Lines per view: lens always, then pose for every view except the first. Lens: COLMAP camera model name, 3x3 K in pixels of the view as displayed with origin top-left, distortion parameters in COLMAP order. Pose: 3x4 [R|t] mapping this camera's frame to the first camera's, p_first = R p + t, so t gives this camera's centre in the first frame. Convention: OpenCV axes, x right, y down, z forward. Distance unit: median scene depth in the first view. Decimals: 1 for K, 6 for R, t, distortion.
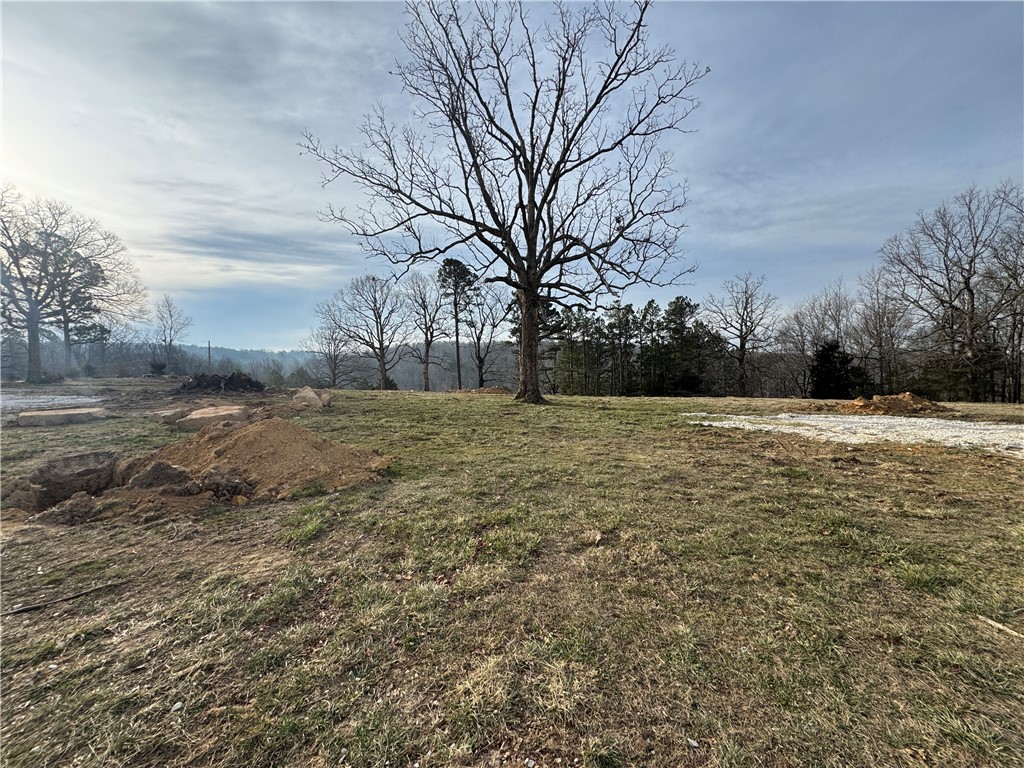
lens RADIAL K [[407.8, 0, 508.6], [0, 407.8, 381.8], [0, 0, 1]] dist [-0.001341, -0.000084]
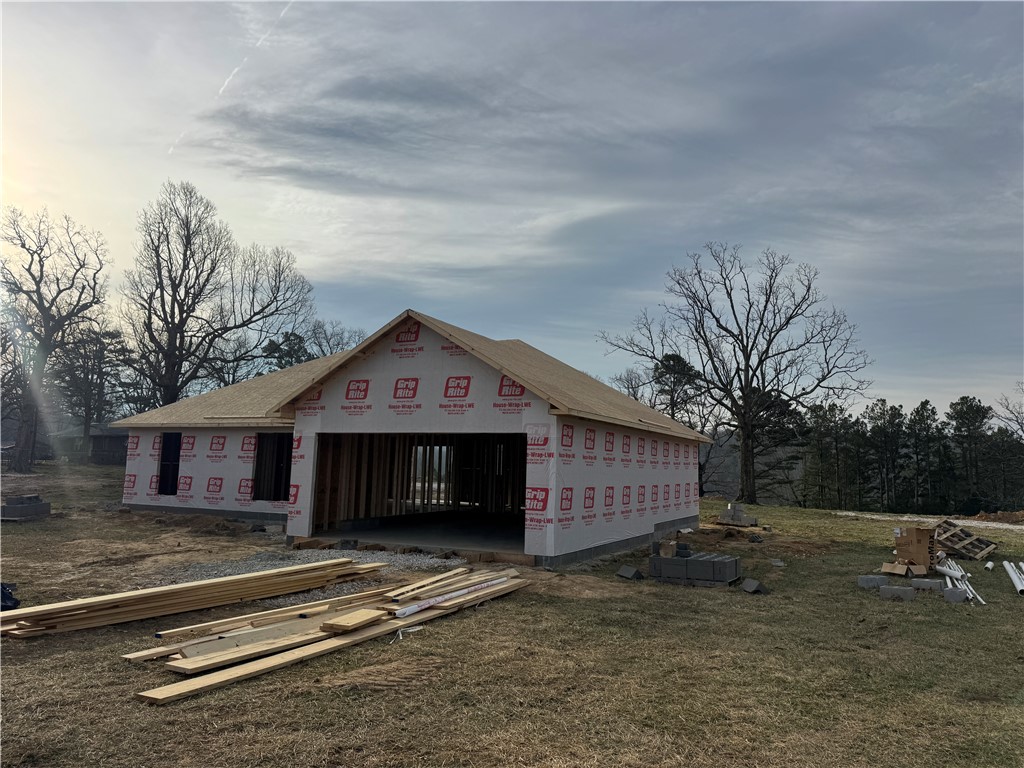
lens RADIAL K [[704.3, 0, 502.0], [0, 704.3, 383.0], [0, 0, 1]] dist [0.000436, -0.012036]
pose [[0.946291, 0.003387, -0.323298, 0.037130], [-0.054627, 0.987244, -0.149551, 0.043876], [0.318667, 0.159179, 0.934405, -1.583415]]
